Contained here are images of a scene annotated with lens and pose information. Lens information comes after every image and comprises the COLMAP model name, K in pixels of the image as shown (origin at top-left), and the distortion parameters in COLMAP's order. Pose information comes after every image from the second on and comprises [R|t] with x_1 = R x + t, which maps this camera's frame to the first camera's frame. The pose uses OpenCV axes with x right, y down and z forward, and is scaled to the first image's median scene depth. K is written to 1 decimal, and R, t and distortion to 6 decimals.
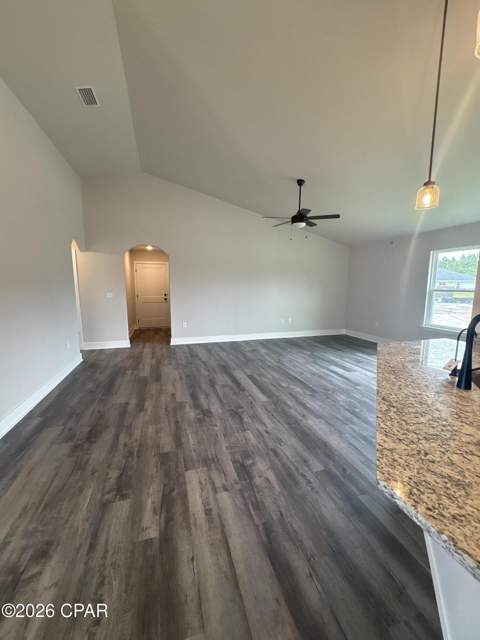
lens RADIAL K [[254.8, 0, 240.0], [0, 254.8, 320.0], [0, 0, 1]] dist [0.000549, 0.000082]
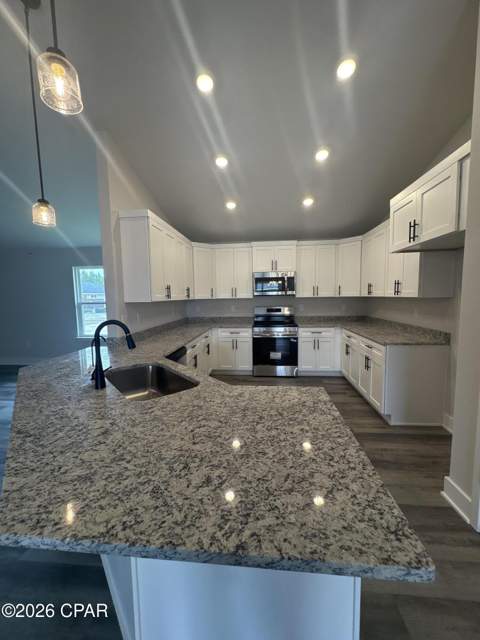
lens RADIAL K [[254.8, 0, 240.0], [0, 254.8, 320.0], [0, 0, 1]] dist [0.000549, 0.000082]
pose [[0.380888, -0.100954, 0.919093, 0.091481], [0.146012, 0.988116, 0.048026, -0.003977], [-0.913020, 0.115906, 0.391102, -0.092317]]
